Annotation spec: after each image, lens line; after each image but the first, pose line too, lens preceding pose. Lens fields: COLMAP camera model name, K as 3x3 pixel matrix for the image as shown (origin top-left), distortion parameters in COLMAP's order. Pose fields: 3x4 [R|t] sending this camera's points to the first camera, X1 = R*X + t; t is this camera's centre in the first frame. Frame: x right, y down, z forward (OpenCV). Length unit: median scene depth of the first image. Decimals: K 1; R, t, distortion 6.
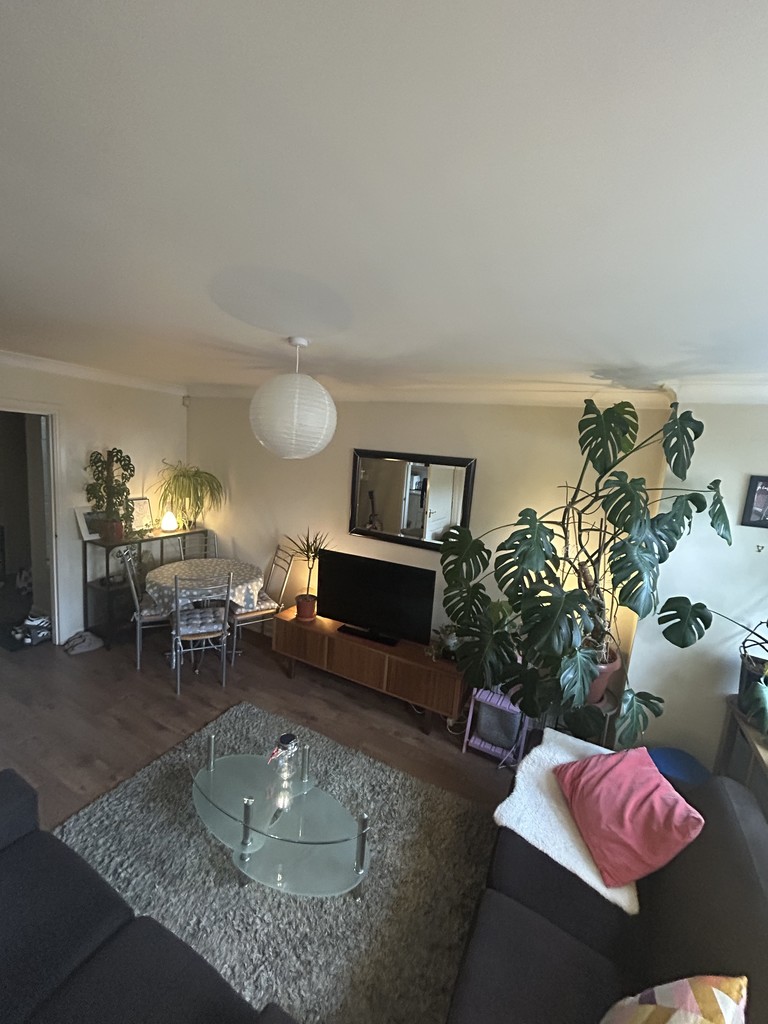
lens RADIAL K [[415.5, 0, 384.0], [0, 415.5, 512.0], [0, 0, 1]] dist [-0.001278, -0.000554]
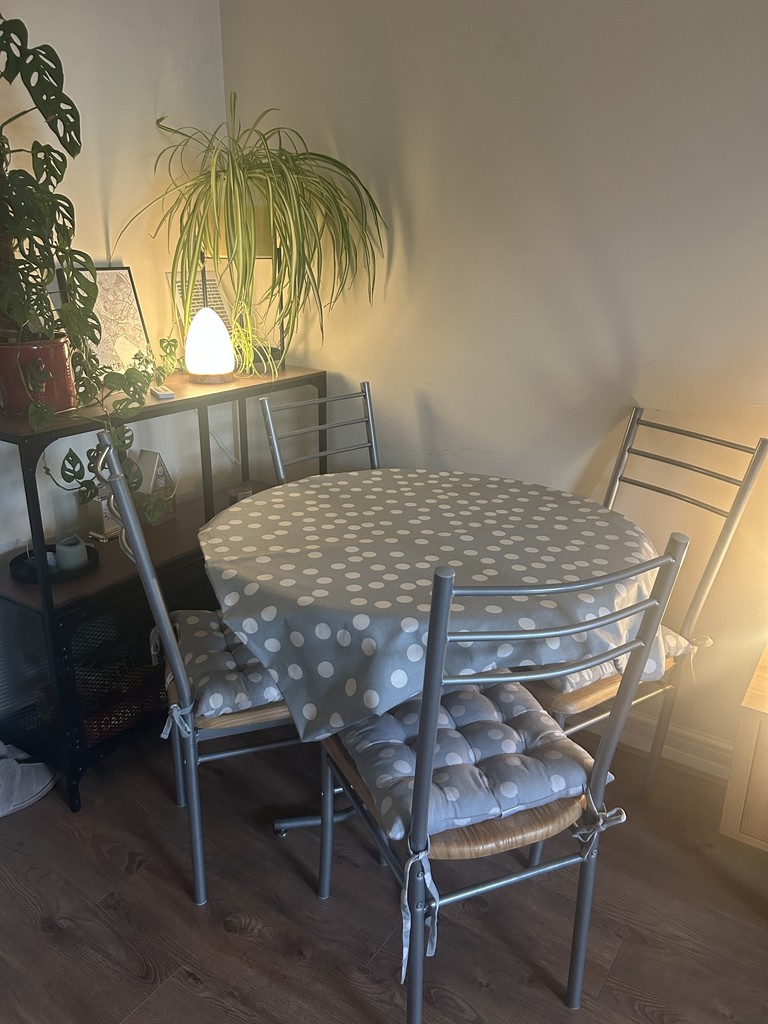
lens RADIAL K [[786.9, 0, 384.0], [0, 786.9, 512.0], [0, 0, 1]] dist [0.011004, 0.000305]
pose [[0.991439, -0.034011, -0.126062, -0.384092], [0.055754, 0.983308, 0.173195, 0.055707], [0.118068, -0.178741, 0.976786, 0.541367]]
